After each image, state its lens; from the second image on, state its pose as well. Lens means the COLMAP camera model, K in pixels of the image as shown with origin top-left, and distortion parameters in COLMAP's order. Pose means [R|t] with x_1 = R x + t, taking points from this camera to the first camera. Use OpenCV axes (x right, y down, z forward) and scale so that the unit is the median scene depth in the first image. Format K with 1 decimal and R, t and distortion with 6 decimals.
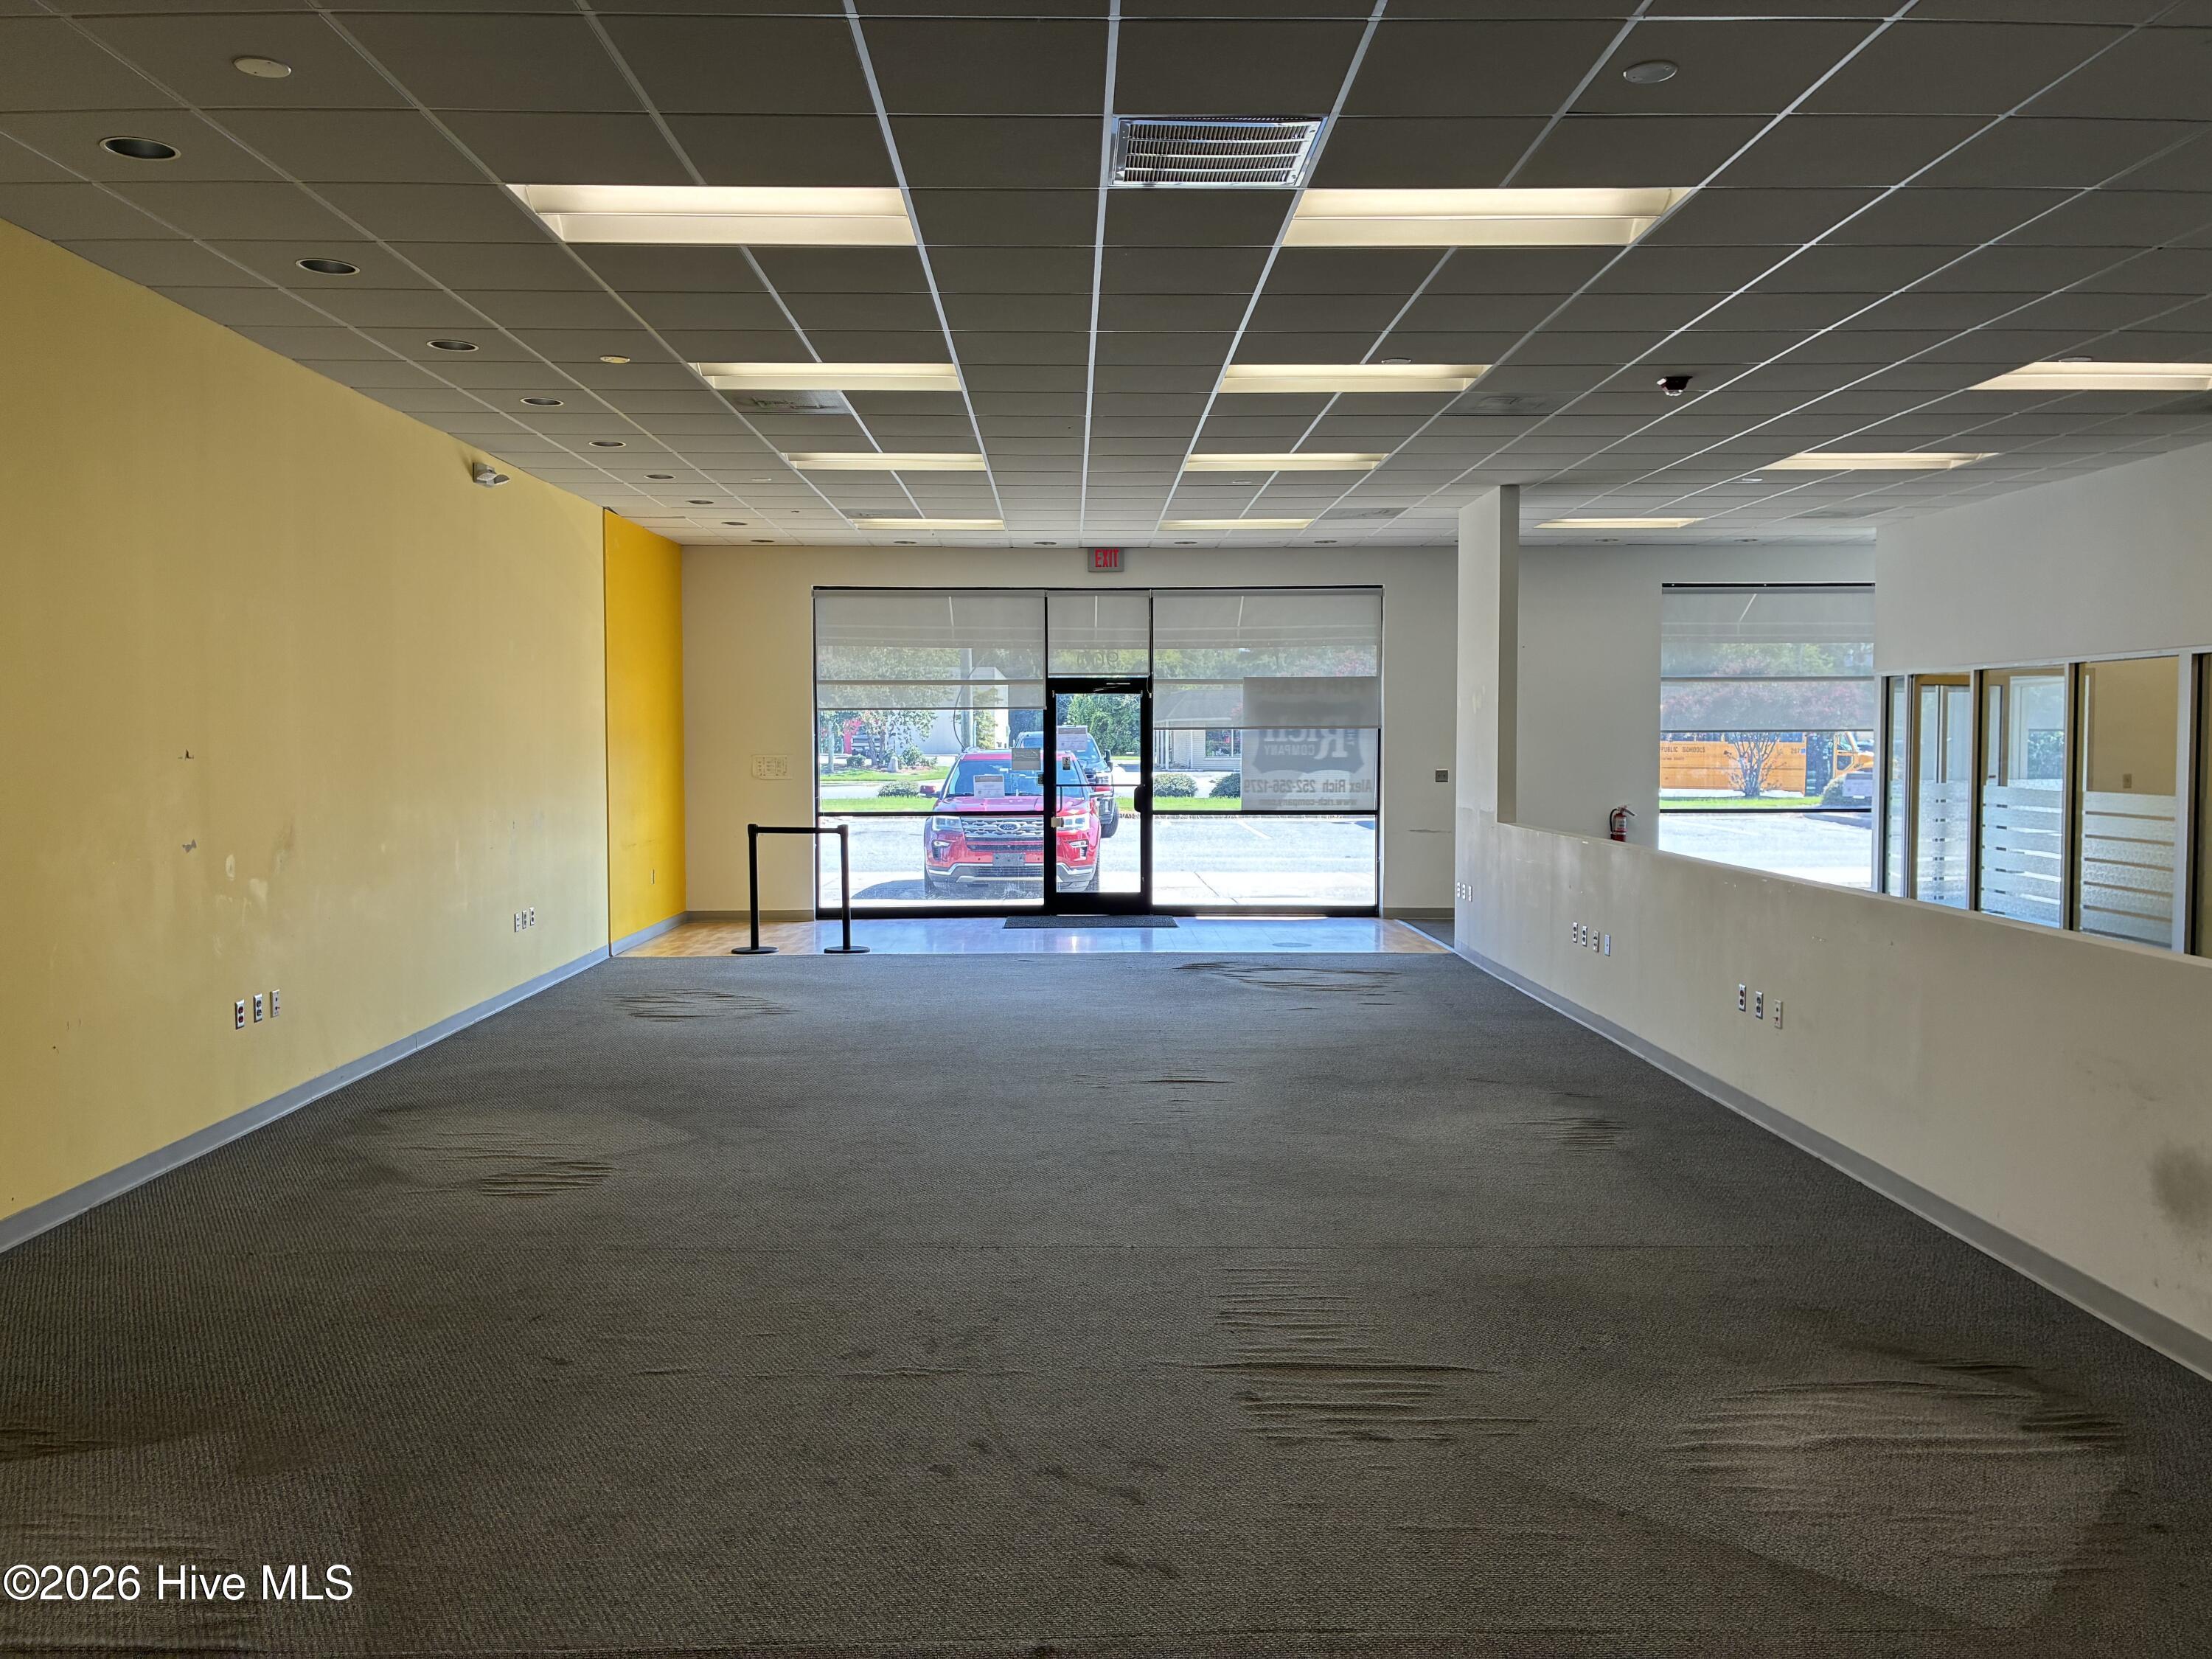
lens RADIAL K [[1708.0, 0, 1106.0], [0, 1708.0, 829.5], [0, 0, 1]] dist [0.107250, -0.129115]
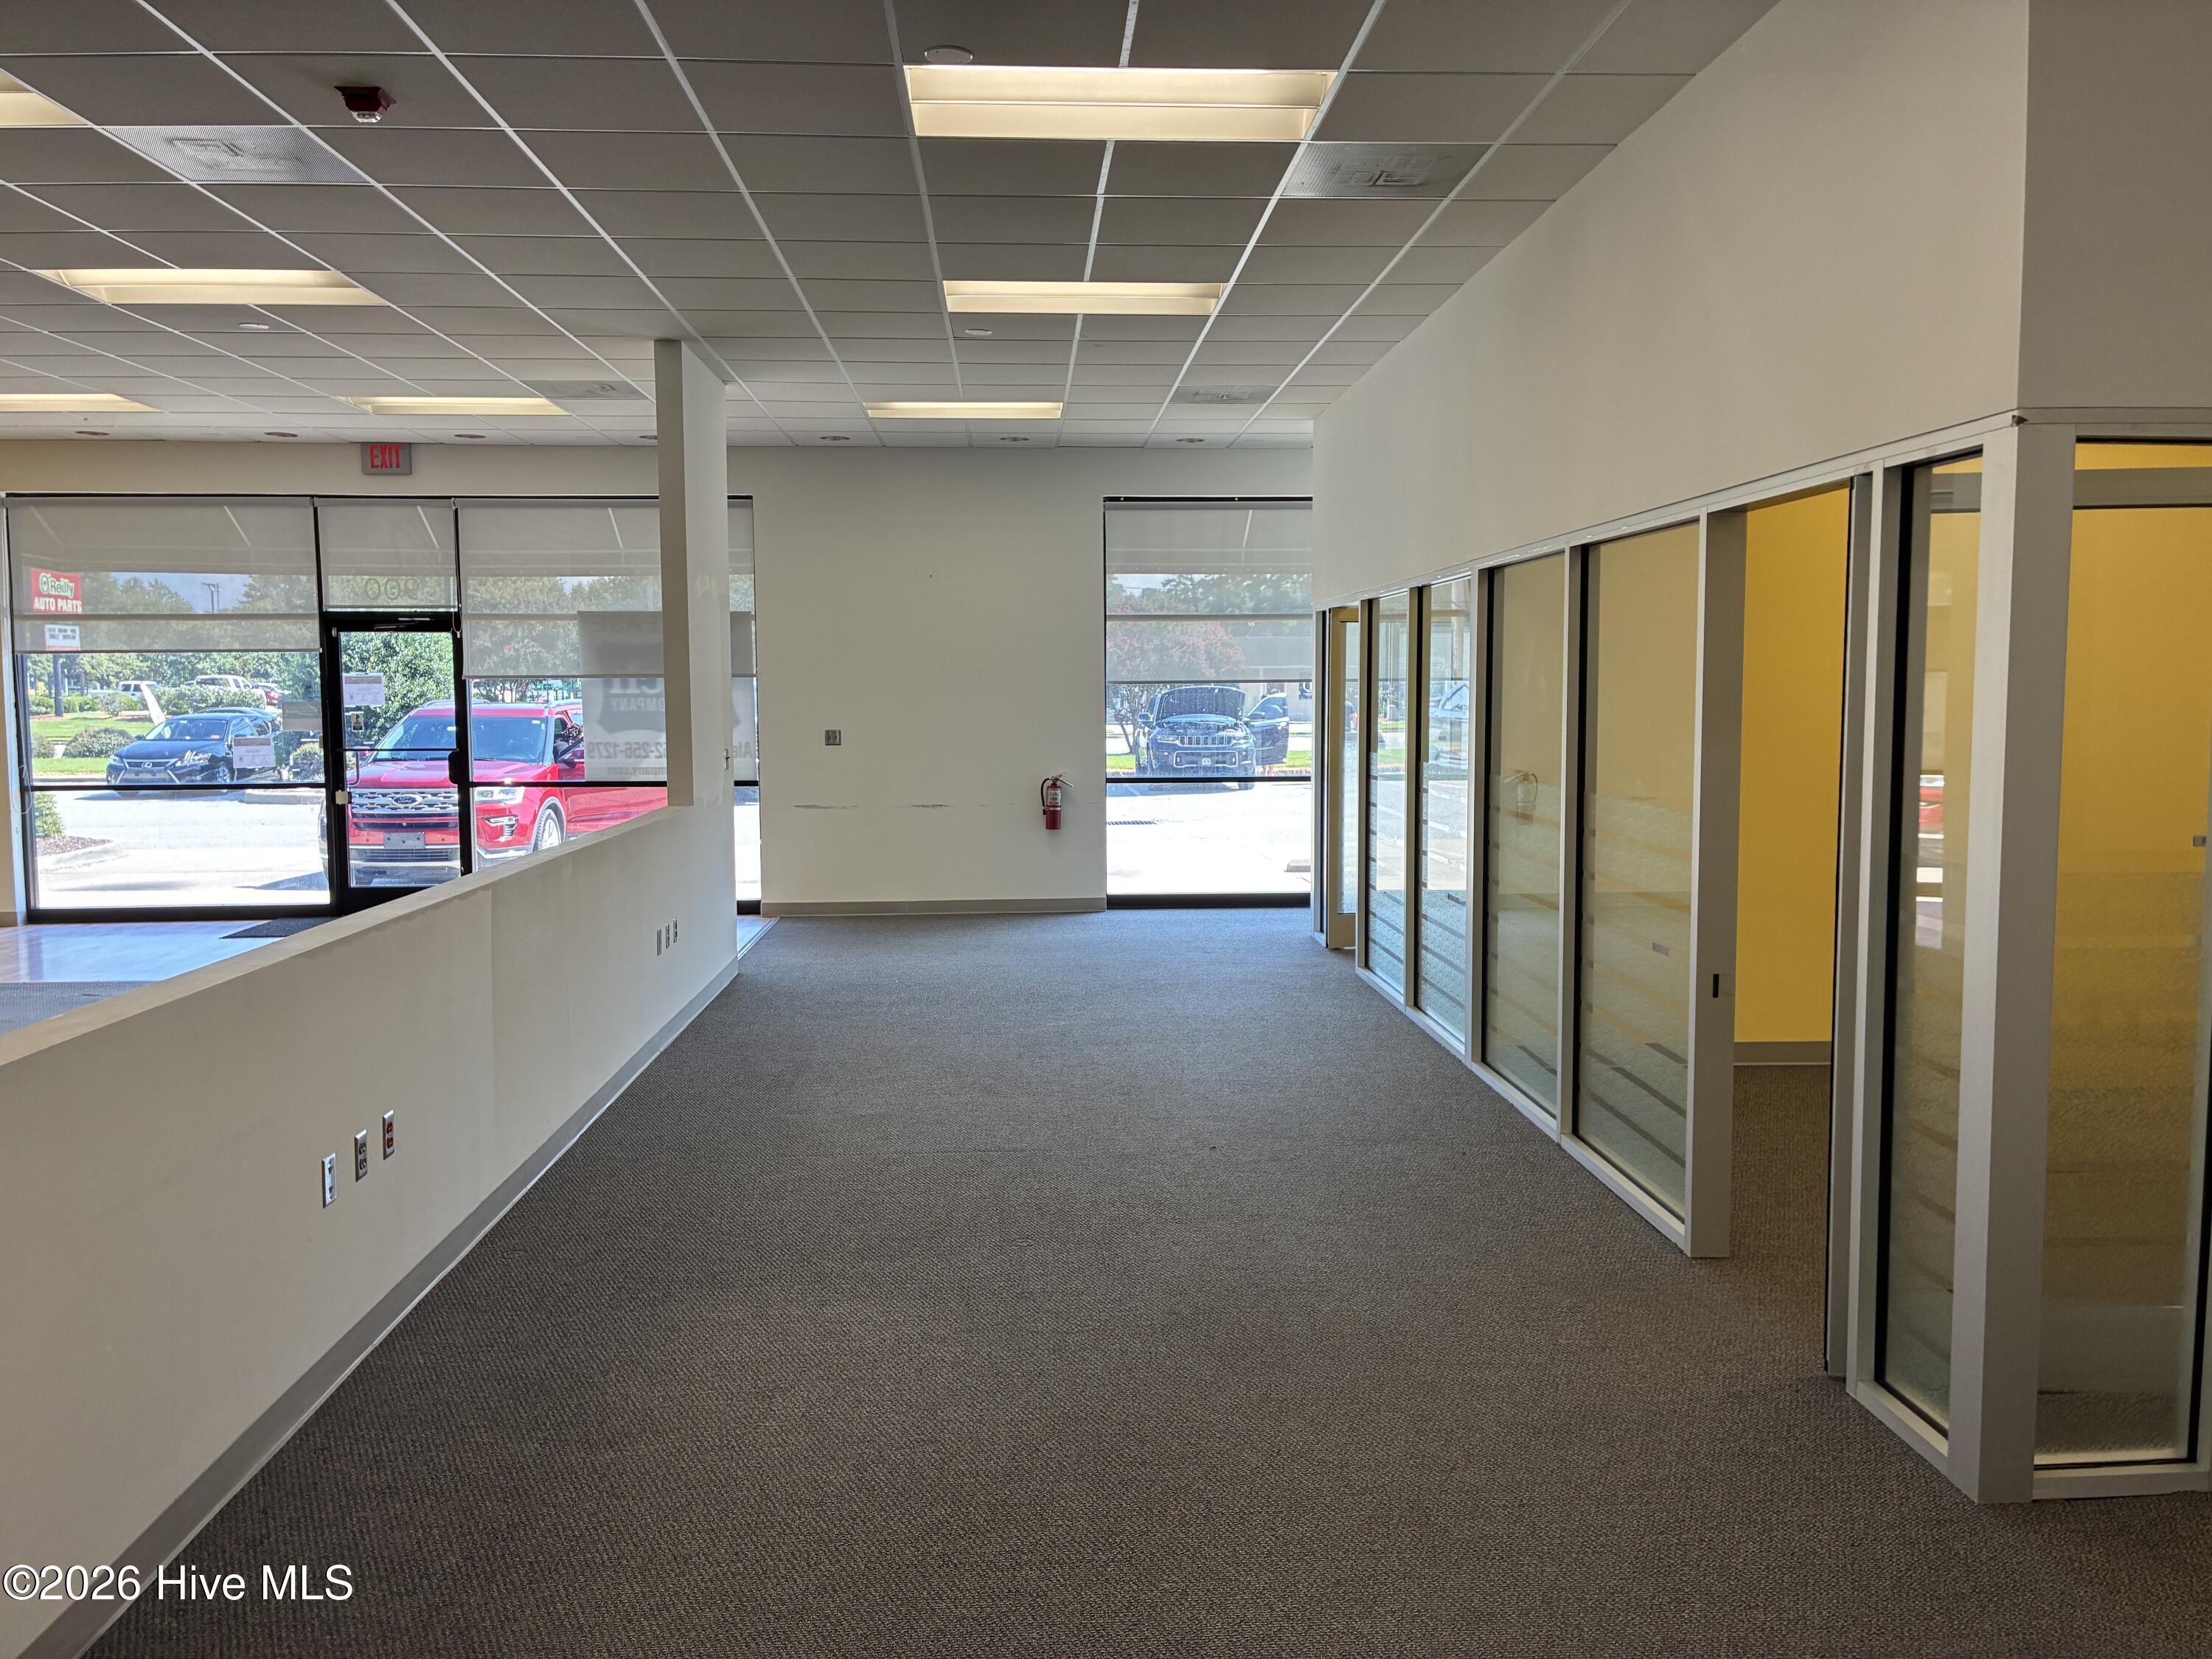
lens RADIAL K [[1776.7, 0, 1106.0], [0, 1776.7, 829.5], [0, 0, 1]] dist [-0.004308, -0.002408]
pose [[0.998270, -0.003826, 0.058670, 0.272350], [0.002591, 0.999774, 0.021122, -0.005651], [-0.058738, -0.020933, 0.998054, 0.170133]]
